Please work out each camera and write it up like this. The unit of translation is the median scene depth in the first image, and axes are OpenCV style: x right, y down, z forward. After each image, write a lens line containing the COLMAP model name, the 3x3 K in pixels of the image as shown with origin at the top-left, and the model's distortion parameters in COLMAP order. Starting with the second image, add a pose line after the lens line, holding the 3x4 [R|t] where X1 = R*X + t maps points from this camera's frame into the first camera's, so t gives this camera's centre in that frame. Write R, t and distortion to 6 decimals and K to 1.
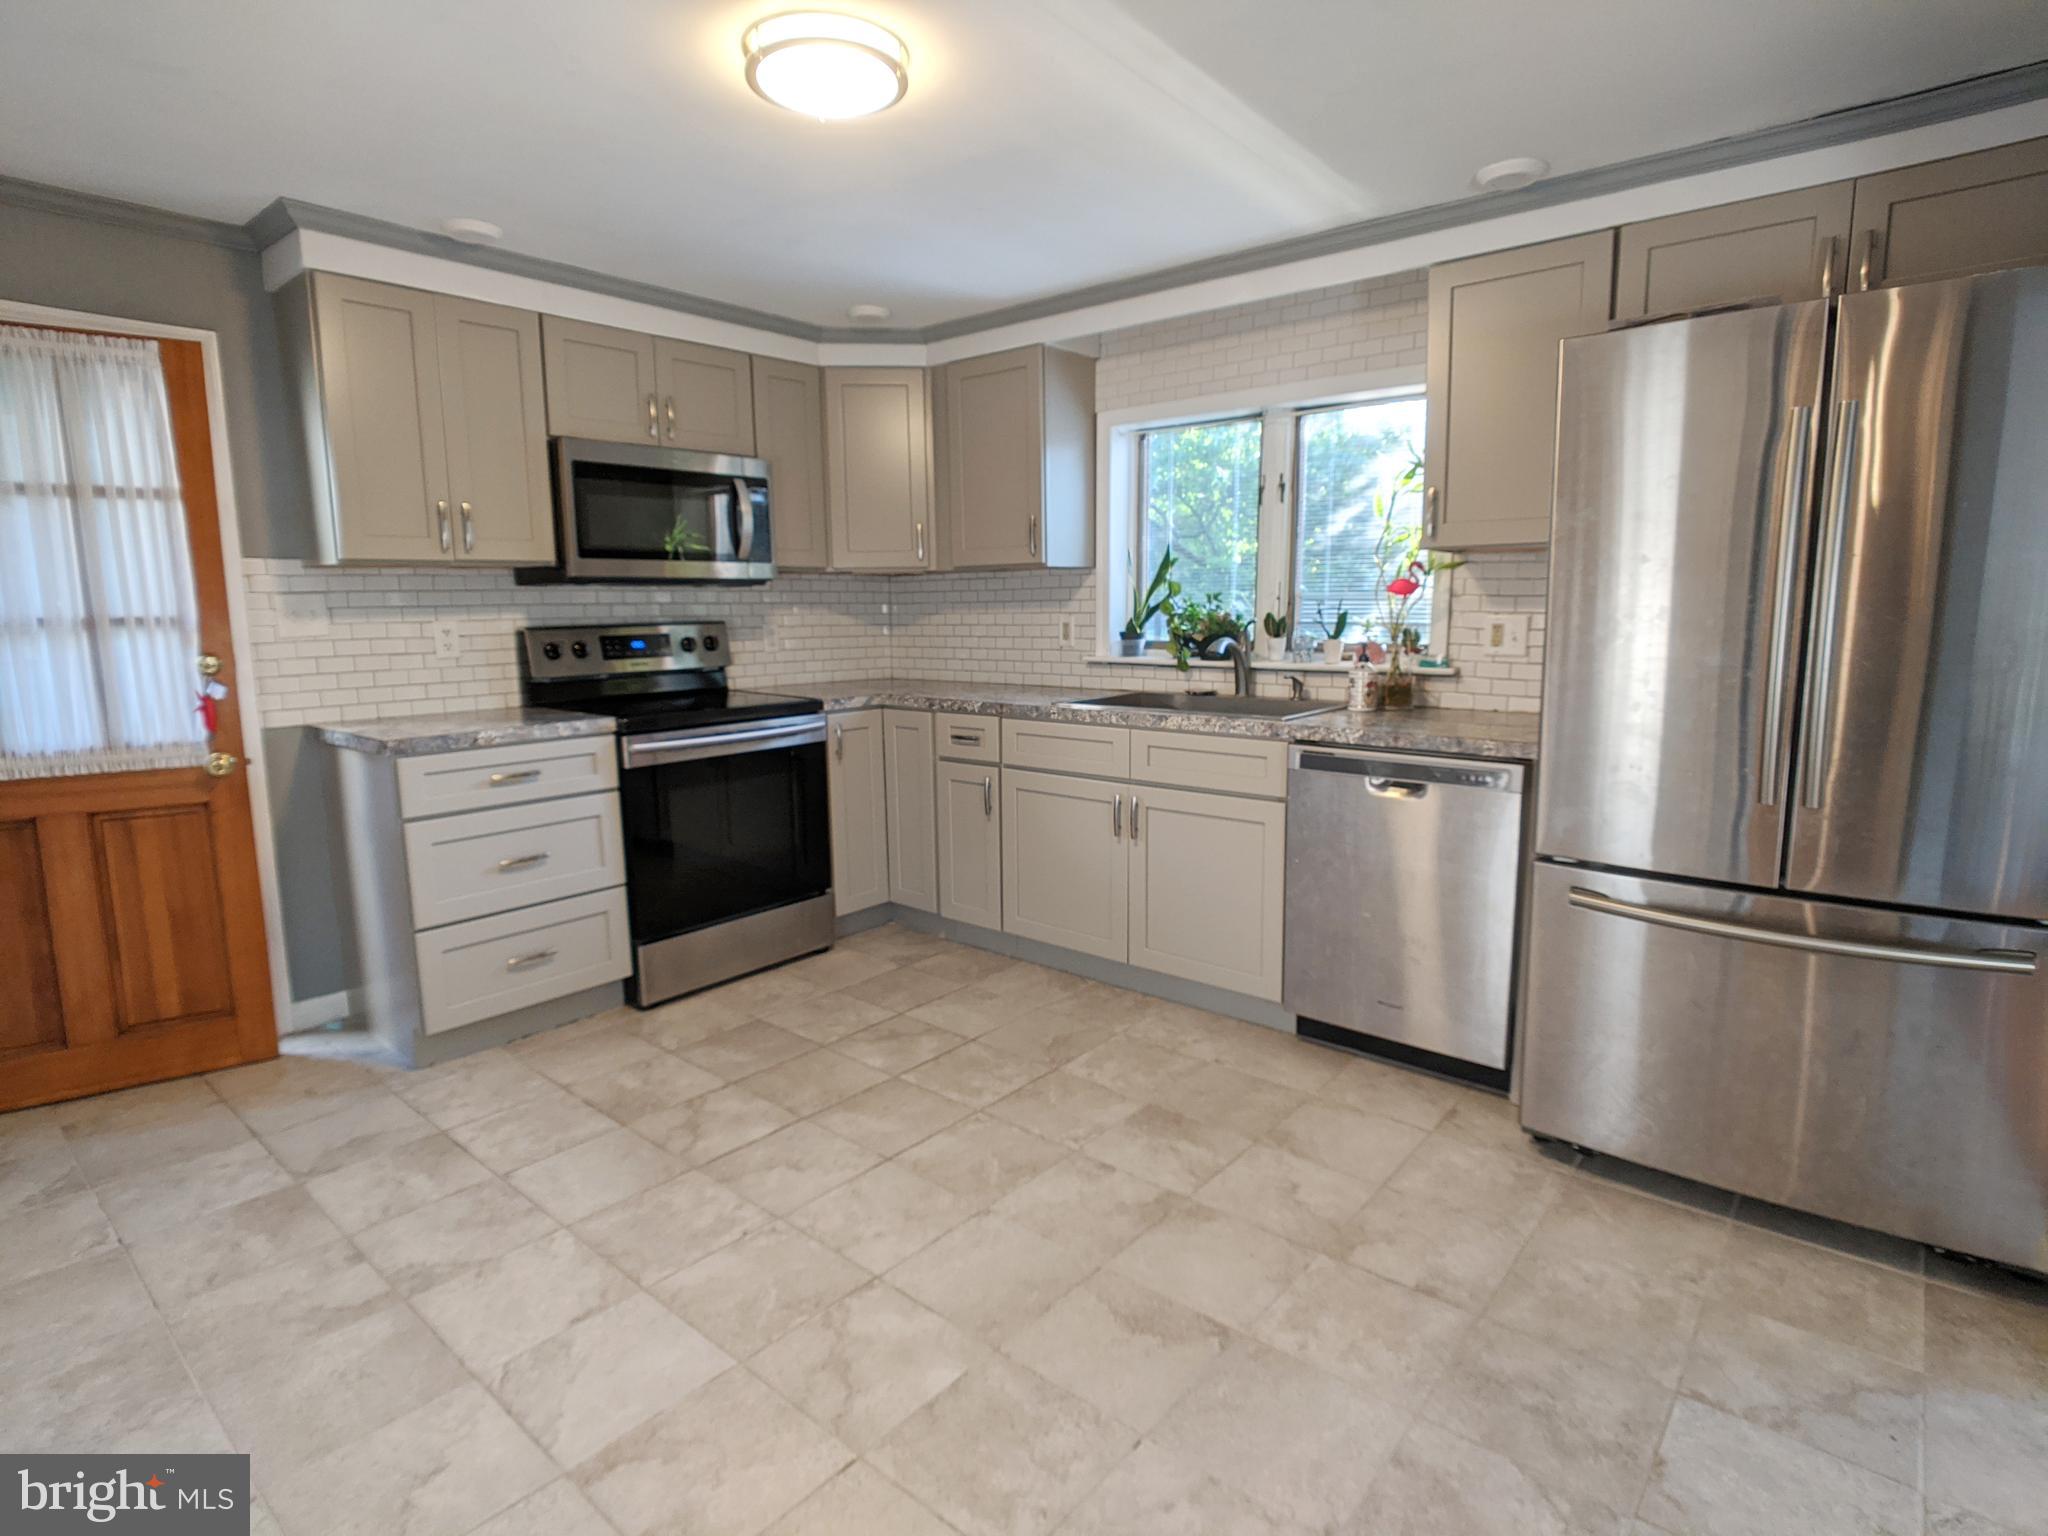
lens RADIAL K [[1061.6, 0, 1024.0], [0, 1061.6, 768.0], [0, 0, 1]] dist [-0.023149, 0.000785]
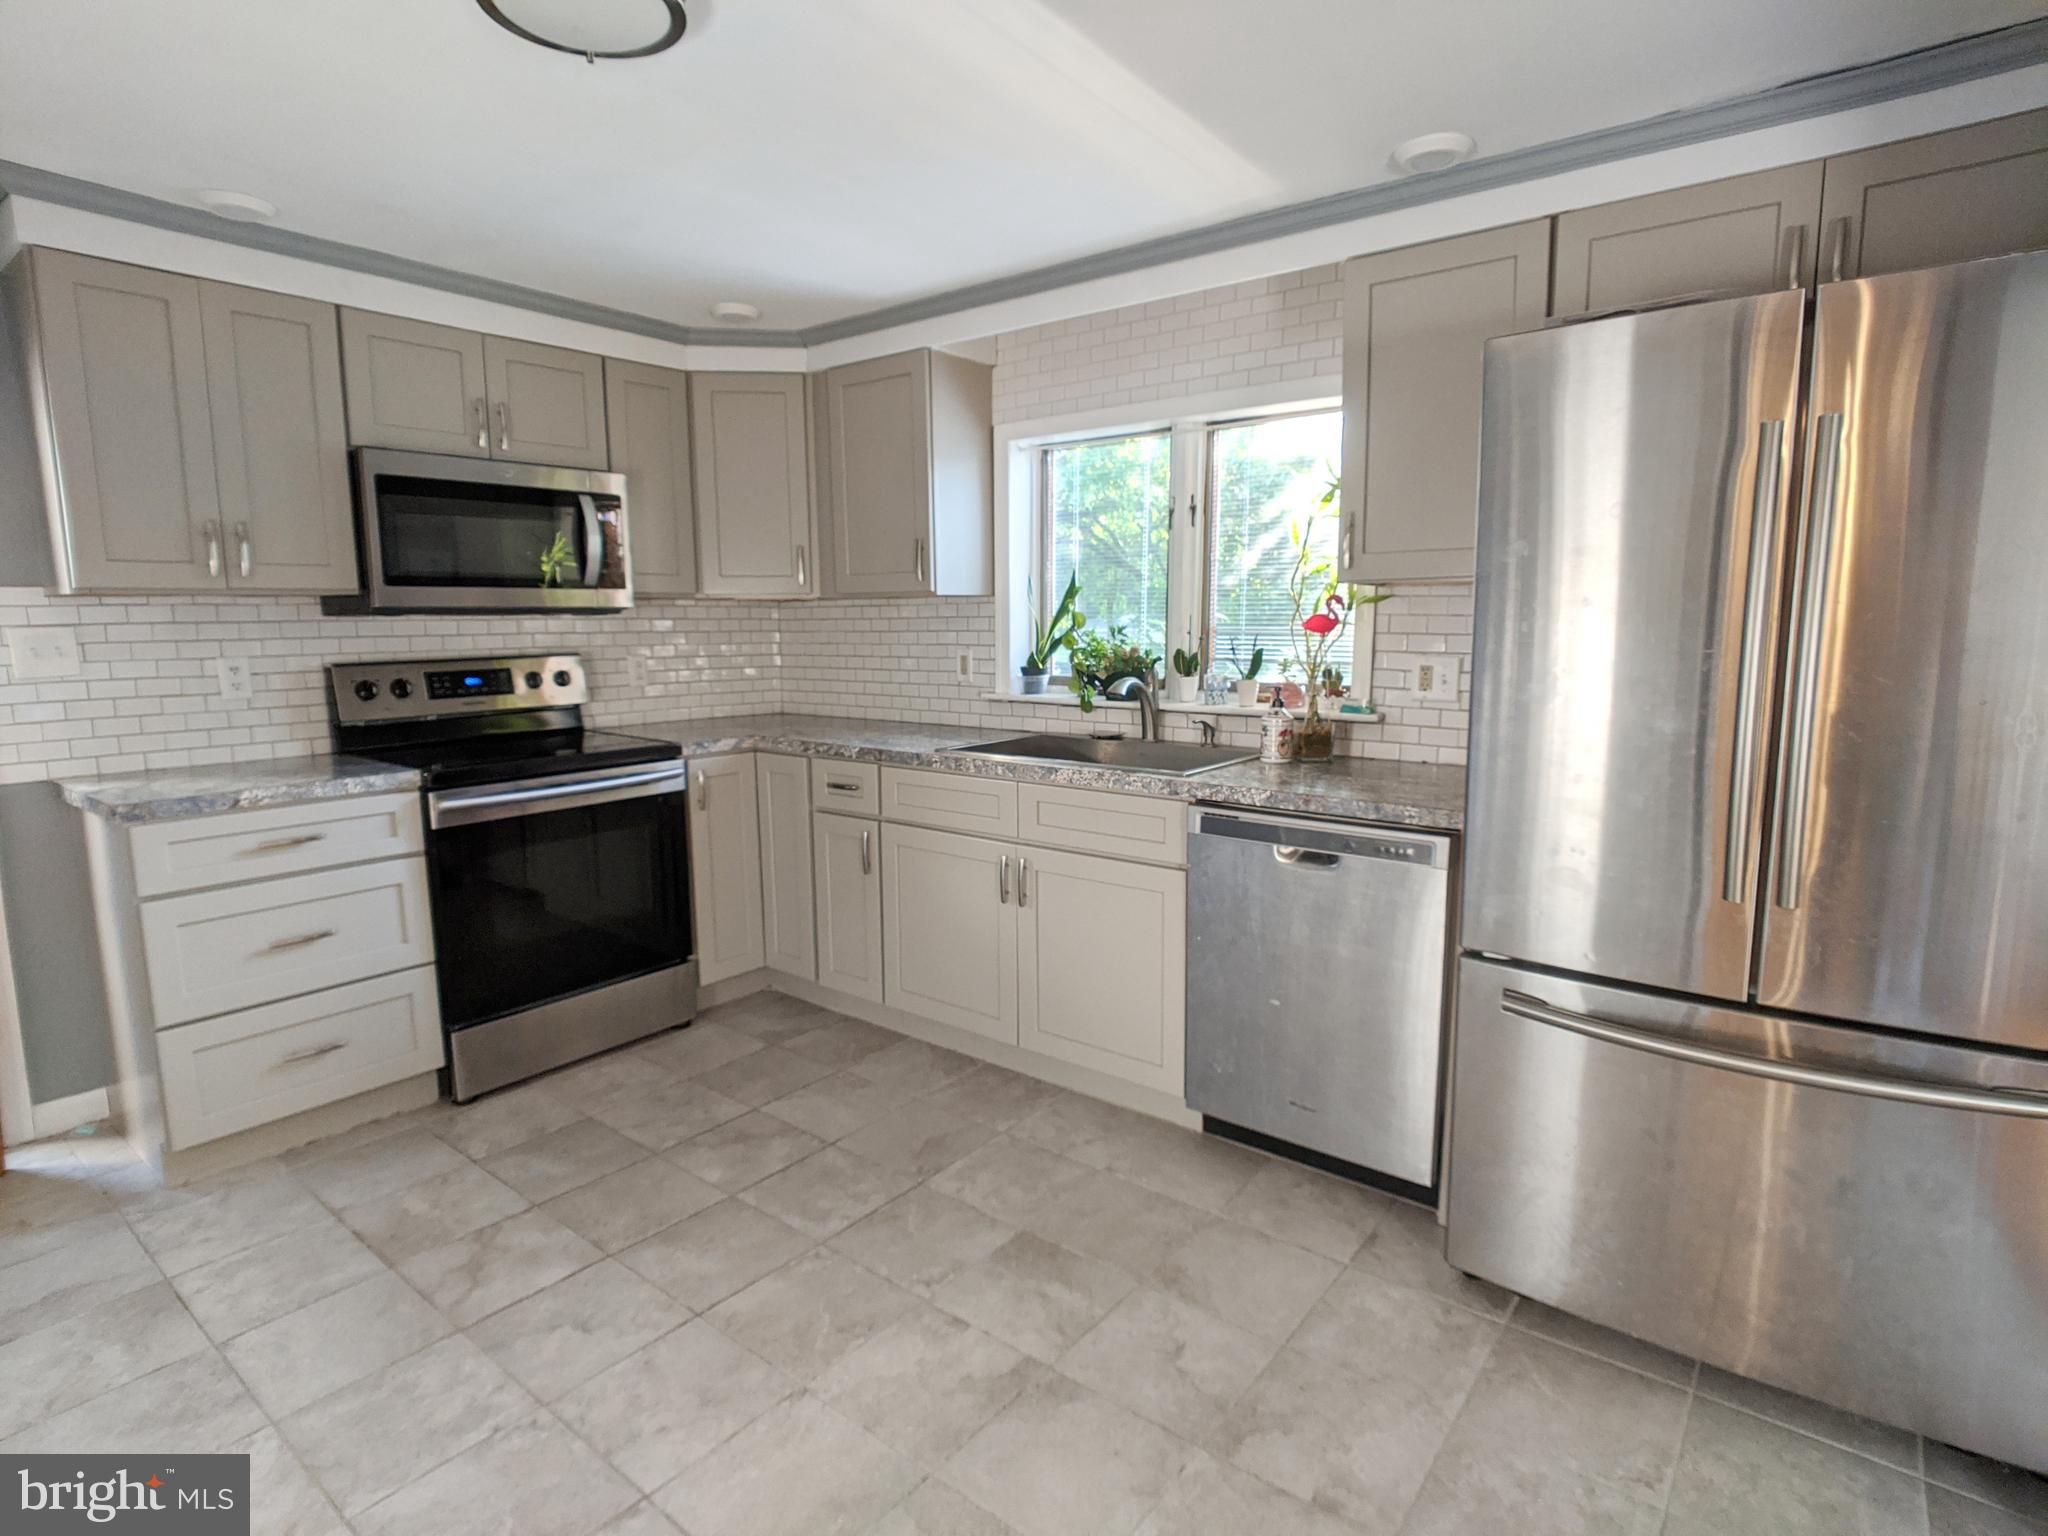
lens RADIAL K [[1061.6, 0, 1024.0], [0, 1061.6, 768.0], [0, 0, 1]] dist [-0.023149, 0.000785]
pose [[0.999349, -0.000757, 0.036079, 0.084145], [0.001248, 0.999907, -0.013594, -0.041423], [-0.036065, 0.013630, 0.999256, 0.134606]]
